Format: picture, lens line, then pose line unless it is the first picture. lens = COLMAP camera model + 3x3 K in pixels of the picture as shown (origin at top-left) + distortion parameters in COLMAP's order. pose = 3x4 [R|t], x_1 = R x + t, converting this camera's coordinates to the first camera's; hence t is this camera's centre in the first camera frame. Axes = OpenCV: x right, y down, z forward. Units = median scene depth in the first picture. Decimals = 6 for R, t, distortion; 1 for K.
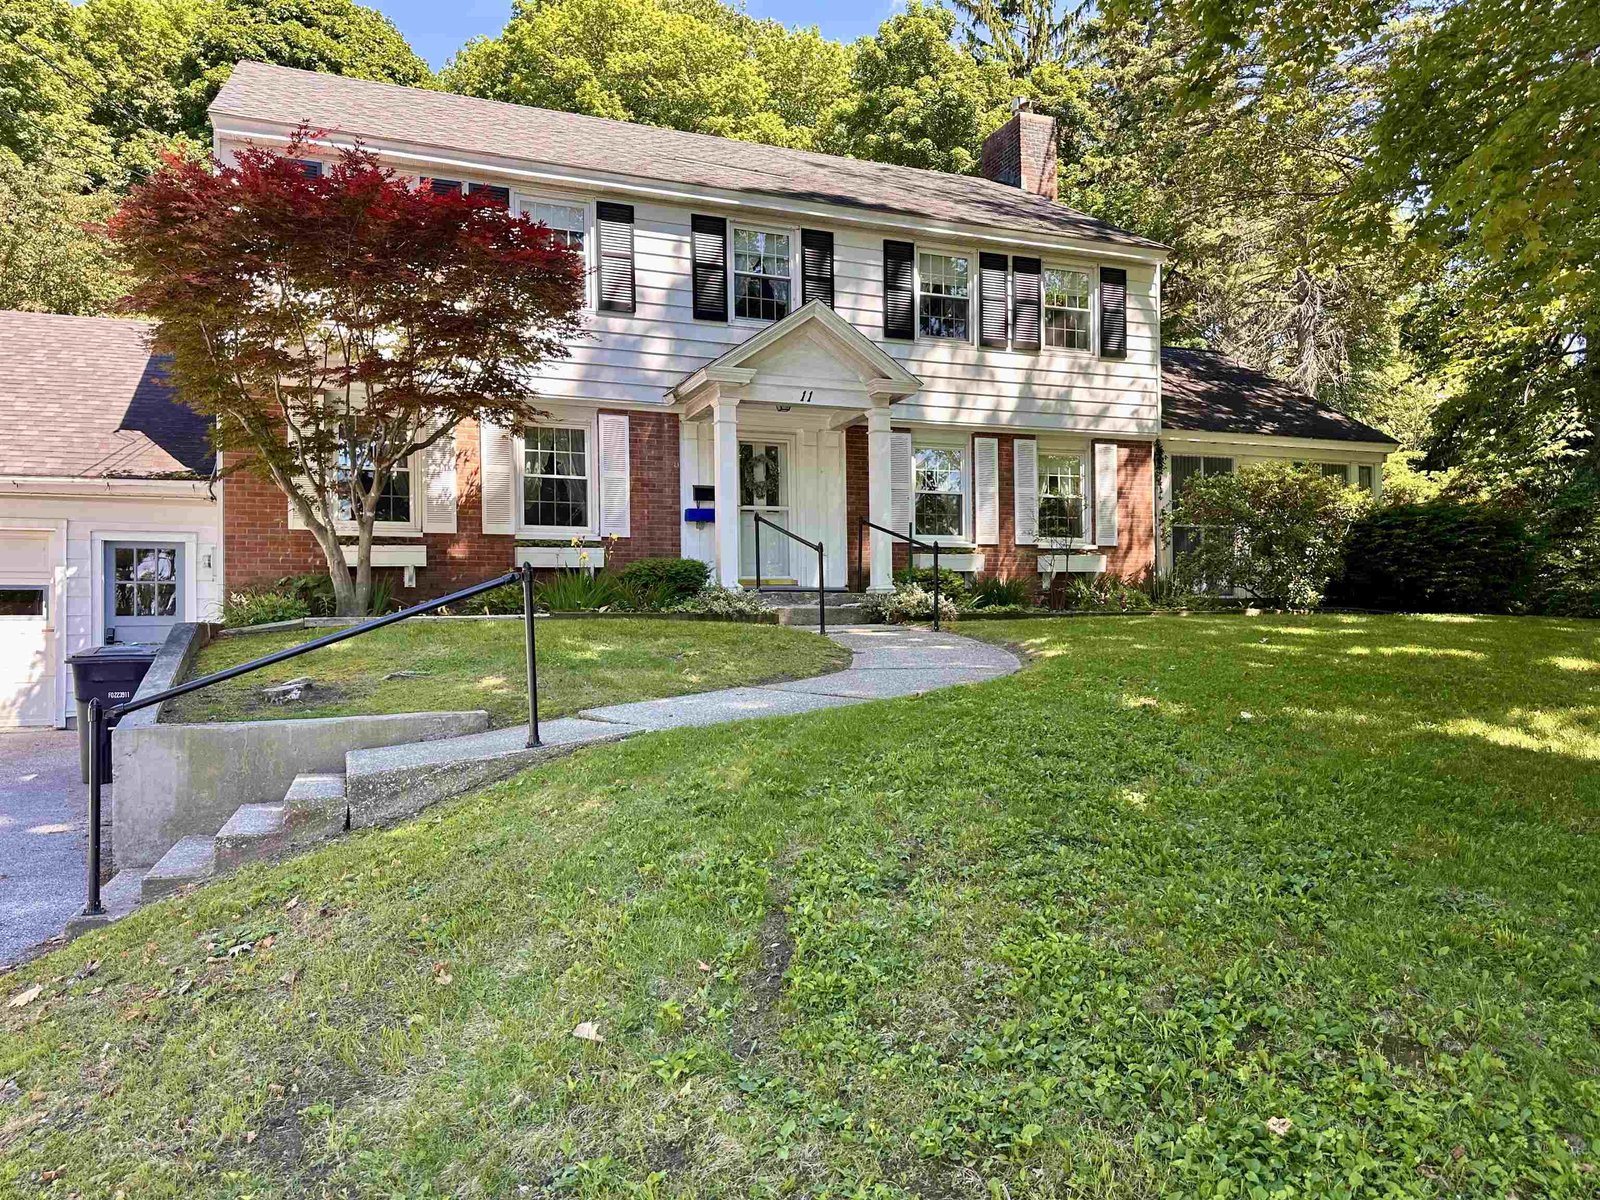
lens RADIAL K [[1109.2, 0, 778.2], [0, 1109.2, 602.1], [0, 0, 1]] dist [0.095165, -0.134708]
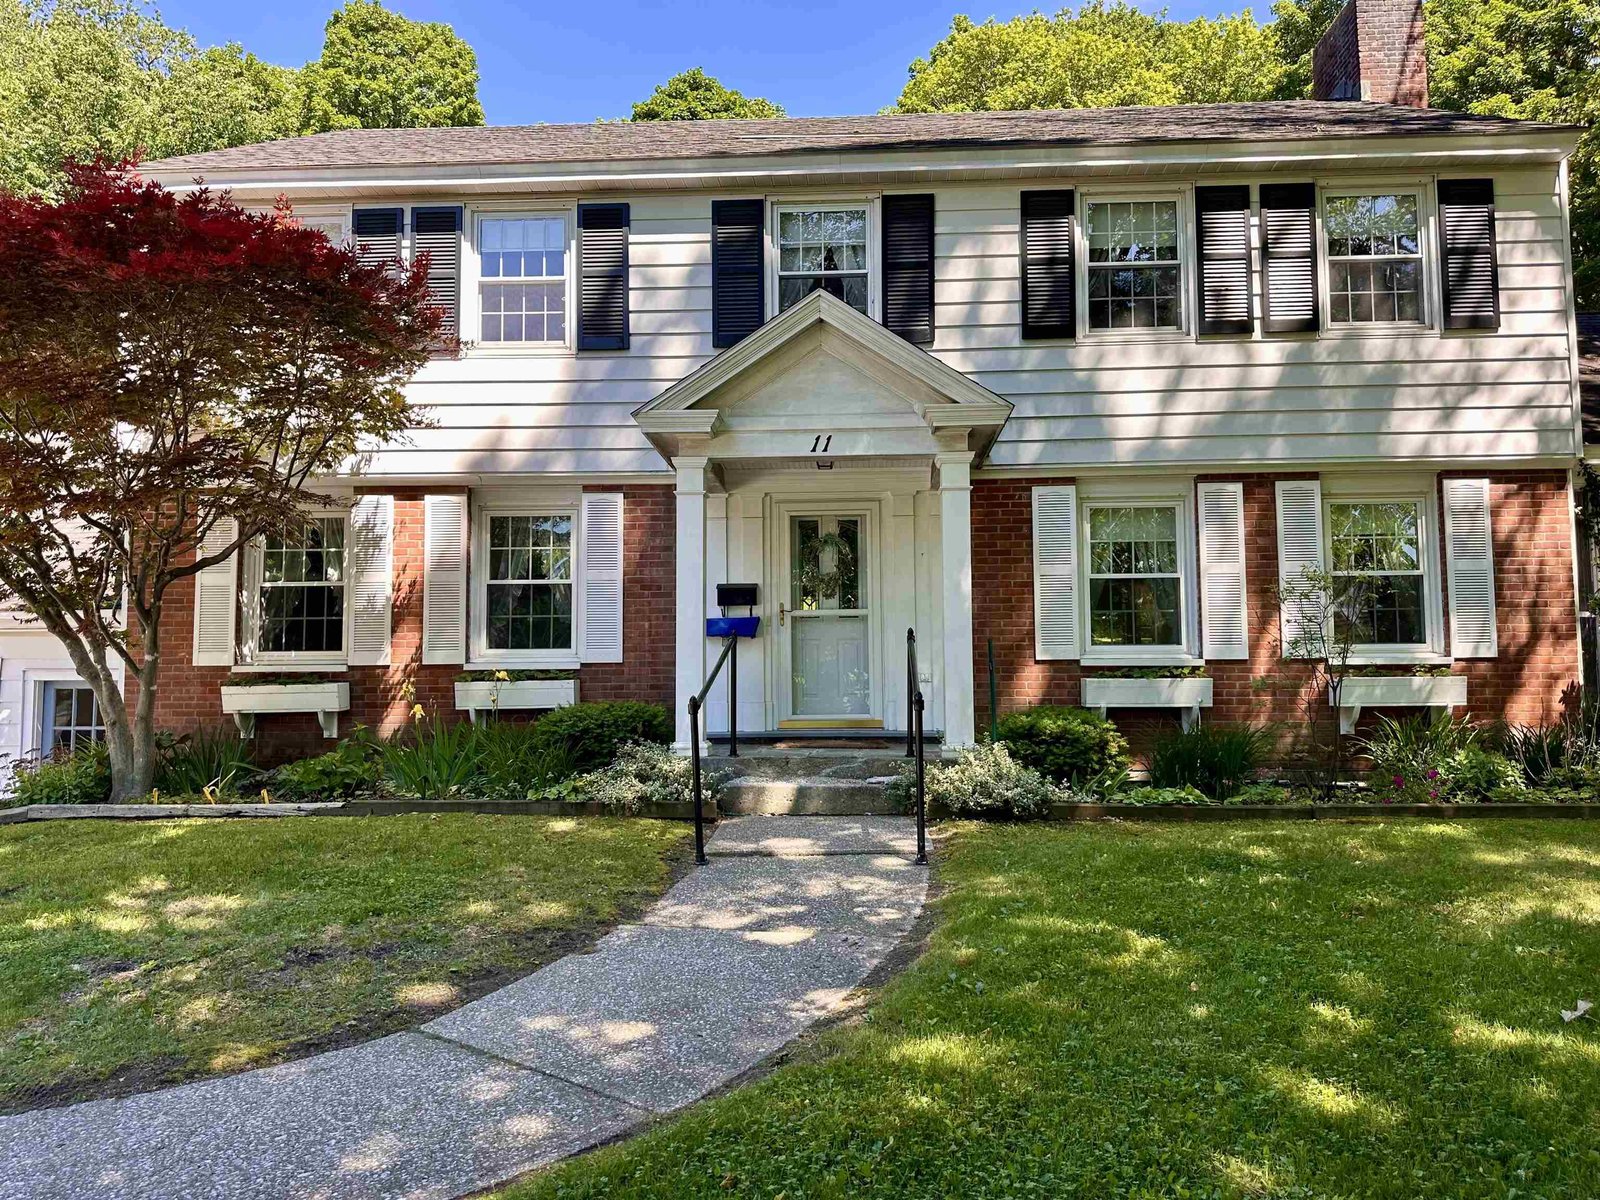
lens RADIAL K [[1109.2, 0, 778.2], [0, 1109.2, 602.1], [0, 0, 1]] dist [0.095165, -0.134708]
pose [[0.908412, -0.028371, -0.417112, 0.220559], [0.005236, 0.998389, -0.056505, -0.049432], [0.418043, 0.049146, 0.907097, 0.349862]]
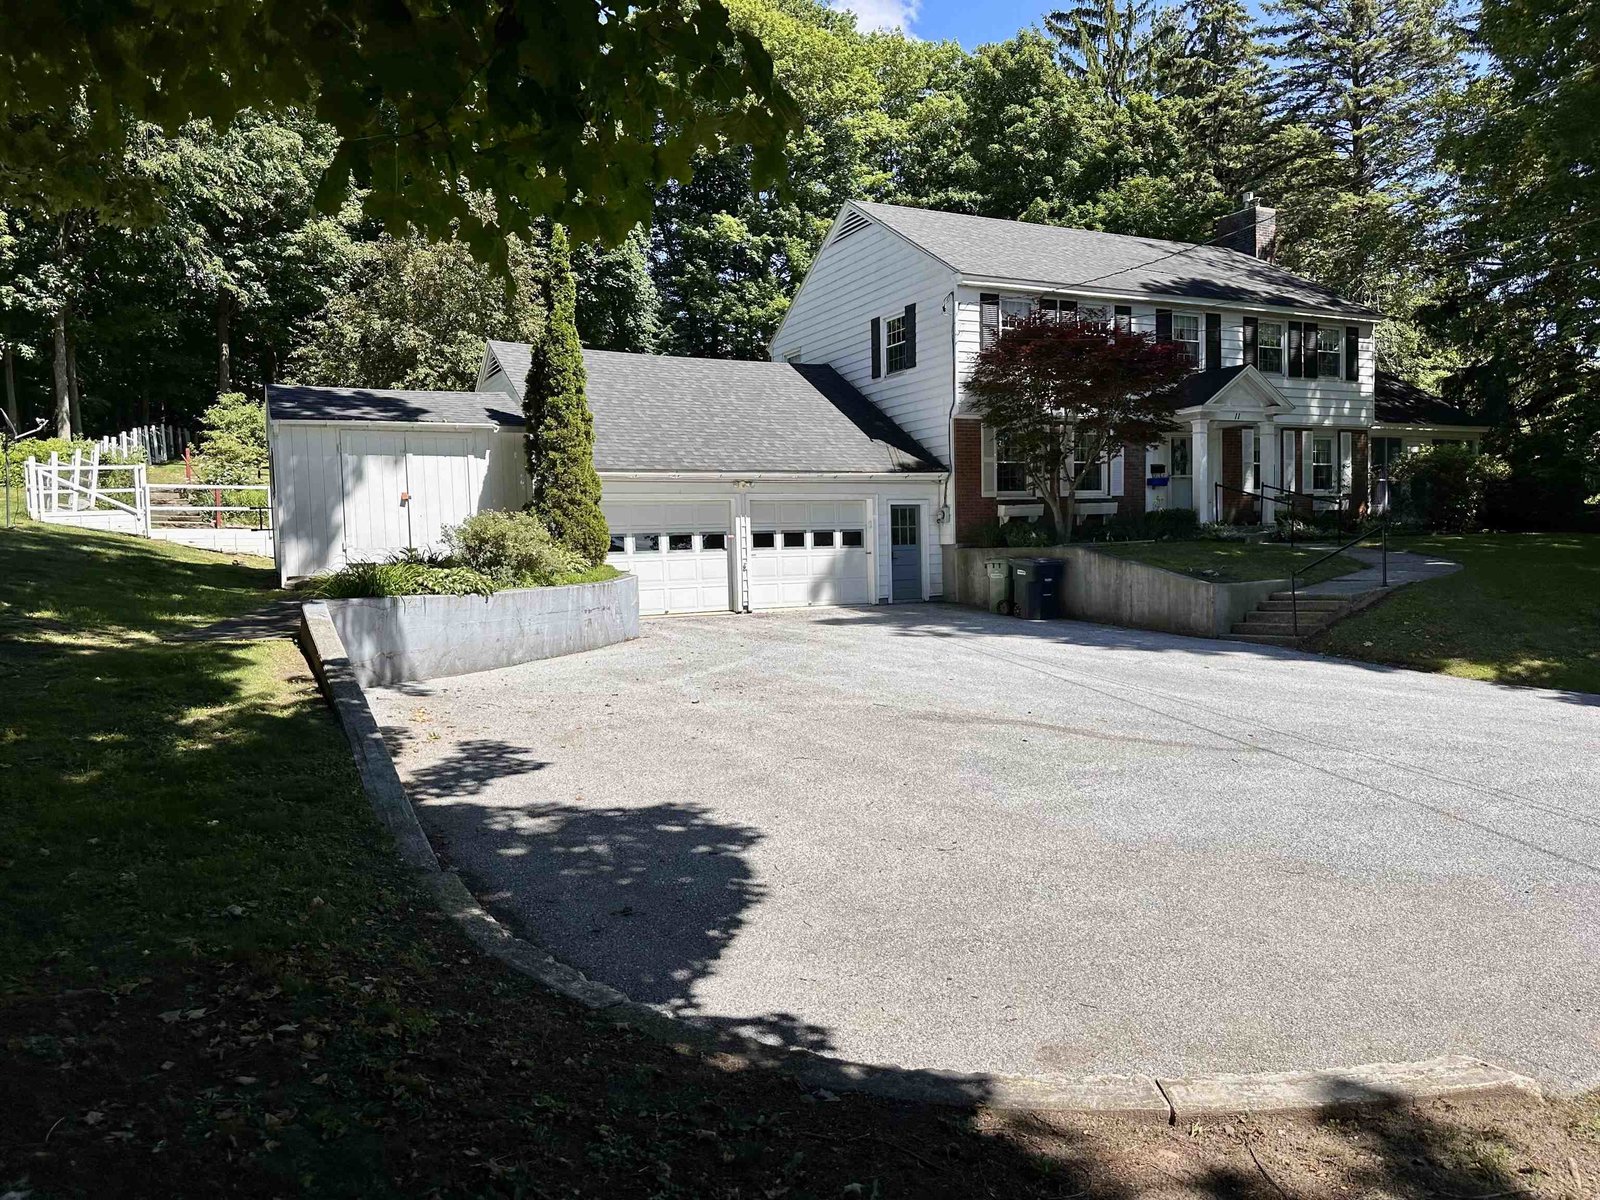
lens RADIAL K [[1109.2, 0, 778.2], [0, 1109.2, 602.1], [0, 0, 1]] dist [0.095165, -0.134708]
pose [[0.995423, -0.021052, 0.093219, -0.743788], [0.014207, 0.997195, 0.073490, -0.024906], [-0.094504, -0.071829, 0.992930, -0.635519]]
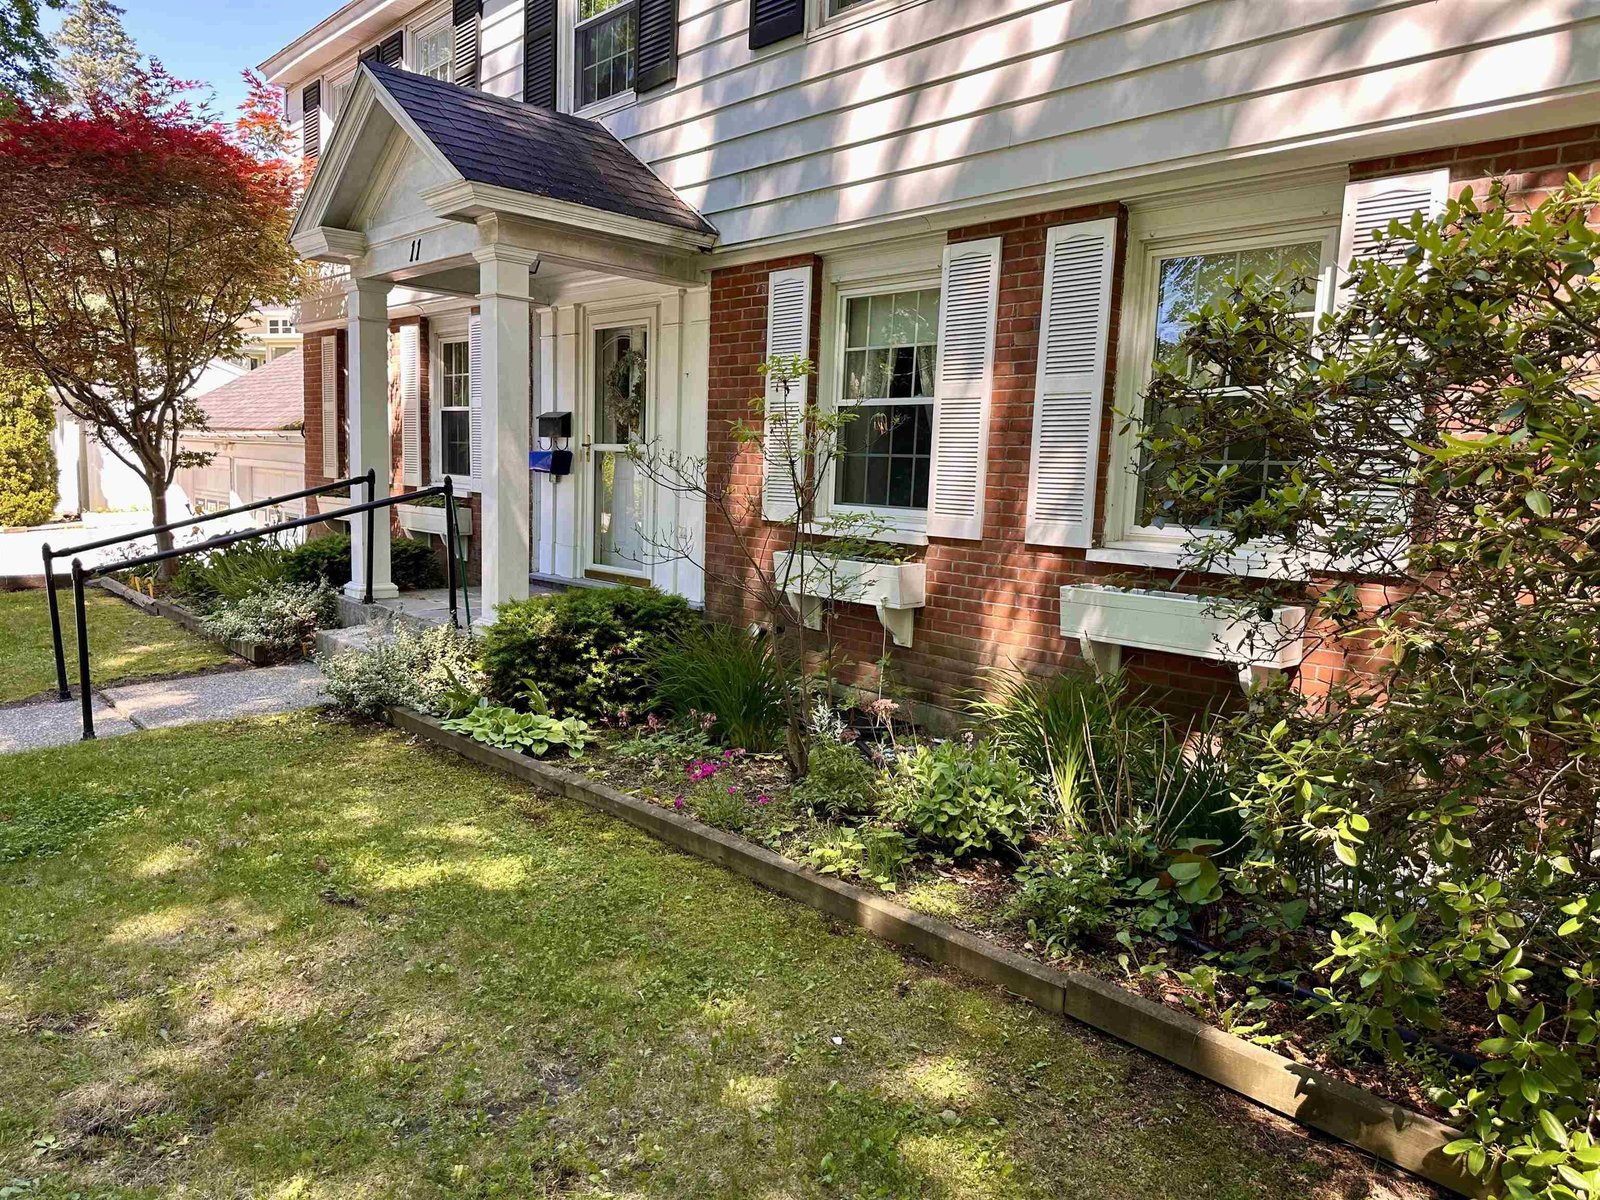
lens RADIAL K [[1155.1, 0, 736.0], [0, 1155.1, 622.3], [0, 0, 1]] dist [0.070645, -0.087518]
pose [[0.322505, 0.148577, -0.934834, 0.530346], [-0.022007, 0.988514, 0.149517, -0.079962], [0.946312, -0.027647, 0.322071, 0.801241]]
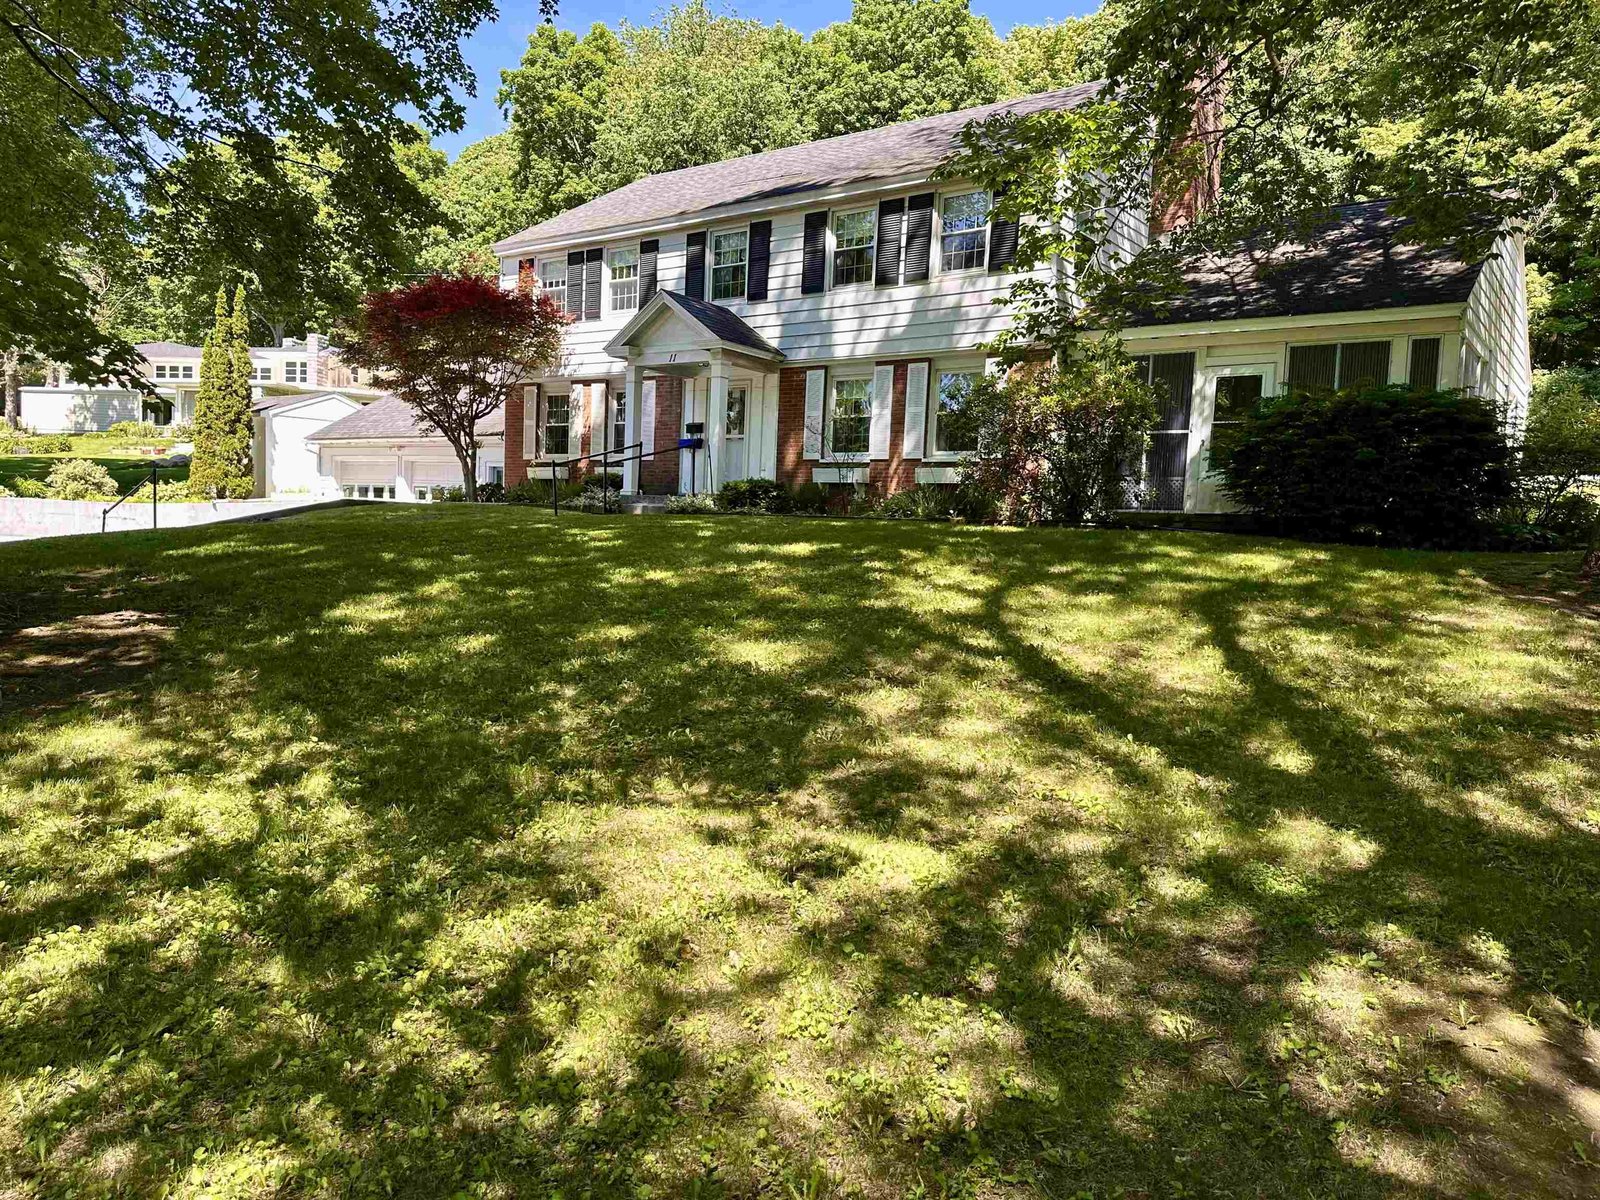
lens RADIAL K [[1109.2, 0, 778.2], [0, 1109.2, 602.1], [0, 0, 1]] dist [0.095165, -0.134708]
pose [[0.505599, 0.088600, -0.858207, 1.135422], [-0.036206, 0.996016, 0.081497, 0.005461], [0.862009, -0.010133, 0.506792, 0.323114]]
